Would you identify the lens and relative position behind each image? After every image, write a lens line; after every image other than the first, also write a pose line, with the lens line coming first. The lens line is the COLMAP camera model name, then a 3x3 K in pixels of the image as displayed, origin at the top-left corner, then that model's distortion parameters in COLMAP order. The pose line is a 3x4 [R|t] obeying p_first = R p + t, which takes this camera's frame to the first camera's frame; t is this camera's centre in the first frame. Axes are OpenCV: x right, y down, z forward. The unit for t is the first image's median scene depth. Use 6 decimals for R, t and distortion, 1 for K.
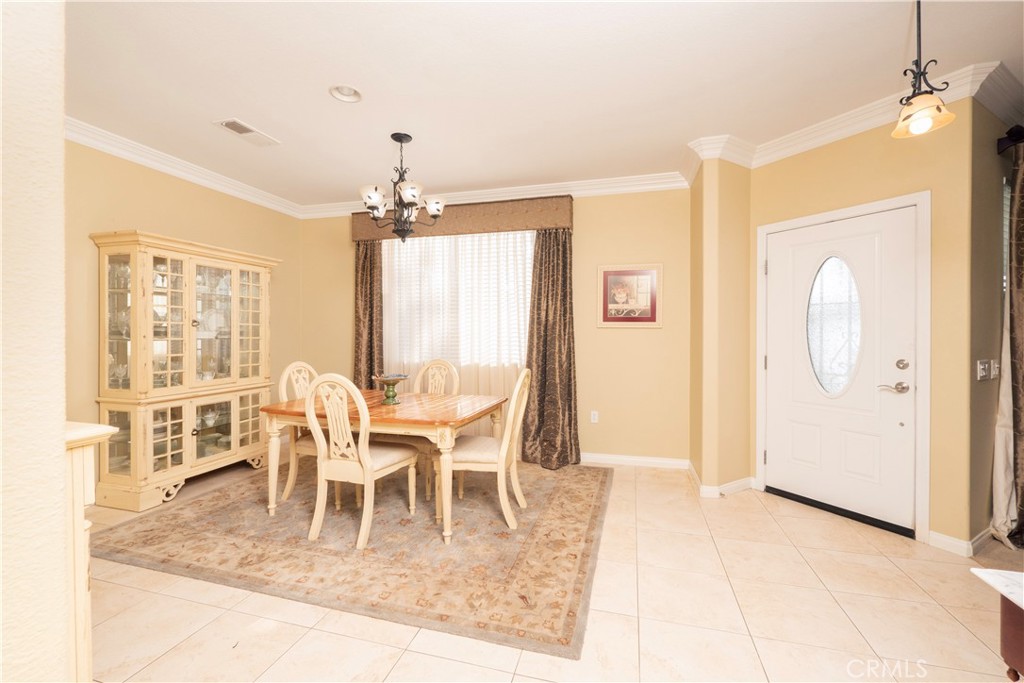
lens RADIAL K [[427.2, 0, 512.0], [0, 427.2, 341.5], [0, 0, 1]] dist [-0.002640, -0.000116]
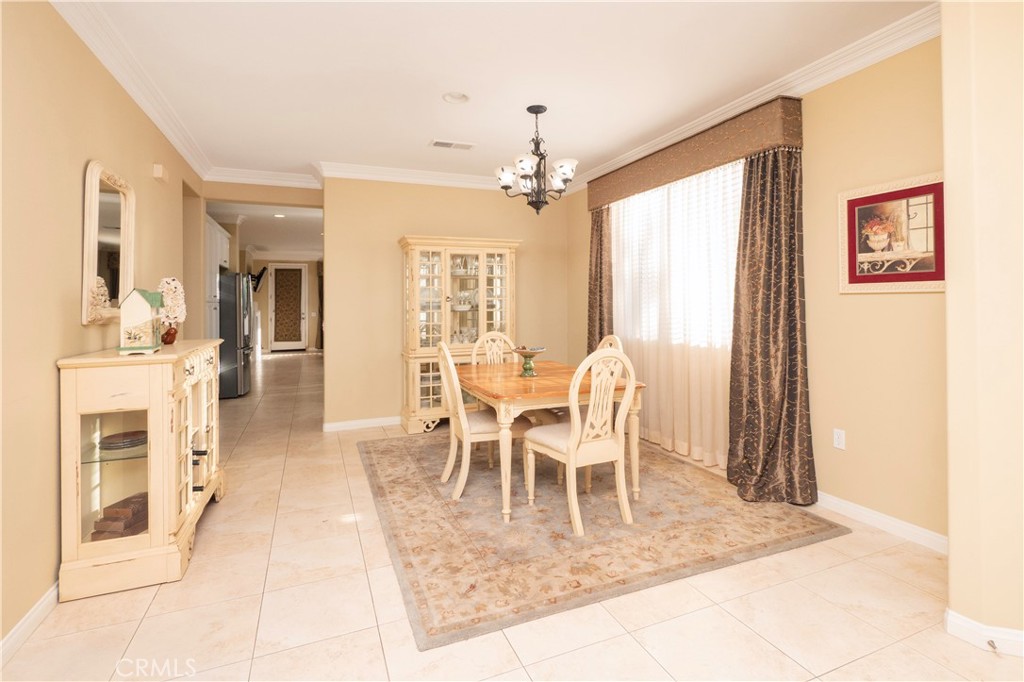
lens RADIAL K [[496.5, 0, 513.0], [0, 496.5, 307.0], [0, 0, 1]] dist [0.000570, 0.000369]
pose [[0.616966, -0.004525, -0.786977, 0.584577], [-0.003409, 0.999959, -0.008422, -0.006956], [0.786982, 0.007879, 0.616925, 0.237225]]
